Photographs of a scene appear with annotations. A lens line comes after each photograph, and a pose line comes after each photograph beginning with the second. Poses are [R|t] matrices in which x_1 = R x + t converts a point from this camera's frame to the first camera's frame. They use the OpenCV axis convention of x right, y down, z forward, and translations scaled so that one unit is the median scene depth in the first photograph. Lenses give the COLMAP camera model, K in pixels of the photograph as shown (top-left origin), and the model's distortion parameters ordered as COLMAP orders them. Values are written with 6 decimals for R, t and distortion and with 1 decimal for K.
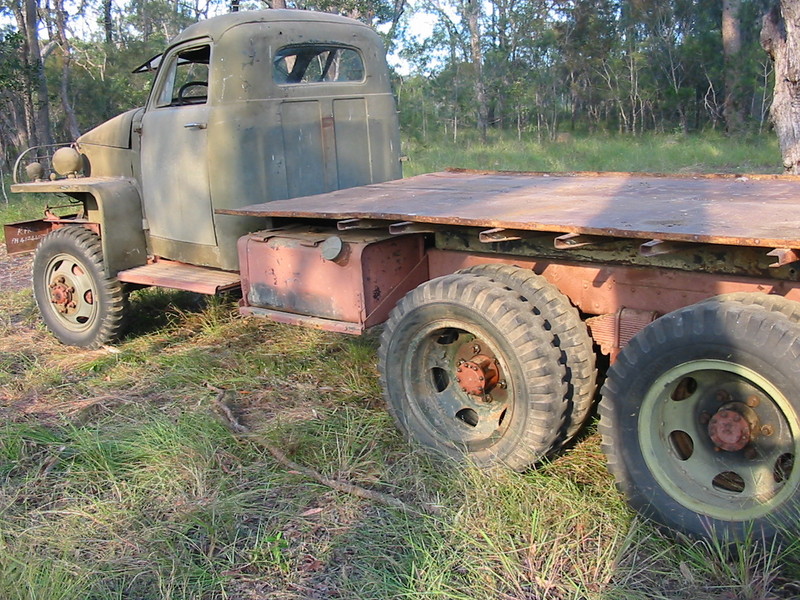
lens RADIAL K [[852.2, 0, 400.8], [0, 852.2, 287.2], [0, 0, 1]] dist [-0.196970, 0.262207]
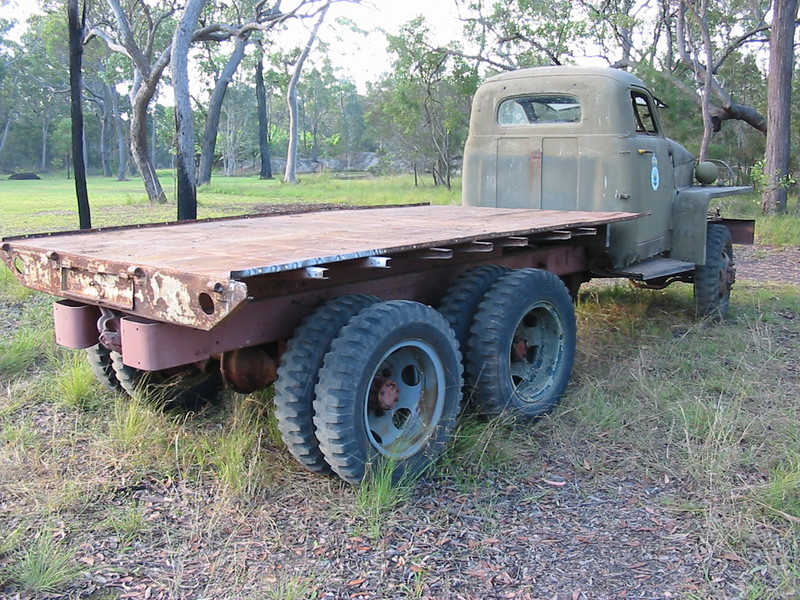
lens RADIAL K [[852.2, 0, 400.8], [0, 852.2, 287.2], [0, 0, 1]] dist [-0.196970, 0.262207]
pose [[-0.029720, 0.214914, -0.976181, 1.200394], [-0.204748, 0.954595, 0.216395, -0.239437], [0.978363, 0.206302, 0.015633, 0.821870]]
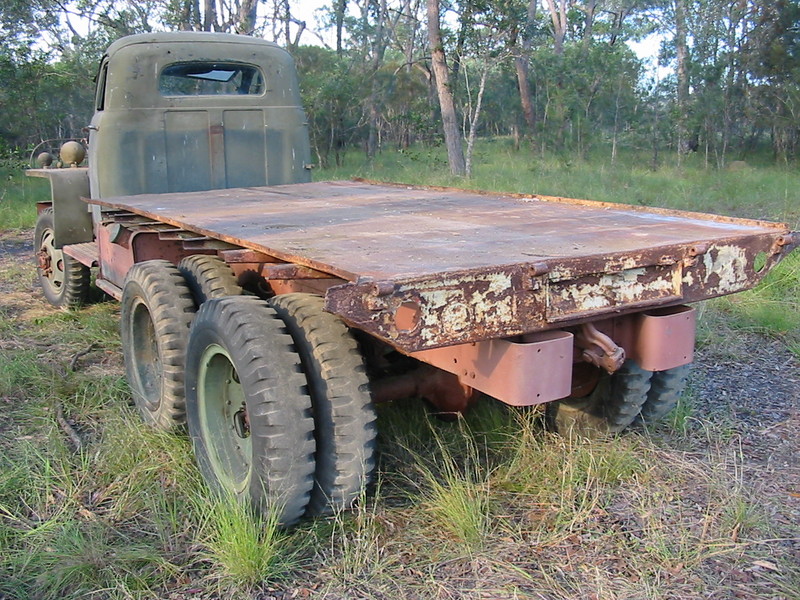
lens RADIAL K [[852.2, 0, 400.8], [0, 852.2, 287.2], [0, 0, 1]] dist [-0.196970, 0.262207]
pose [[0.954056, 0.098644, -0.282925, 0.495933], [-0.102760, 0.994706, 0.000292, -0.008779], [0.281456, 0.028795, 0.959142, -0.017995]]
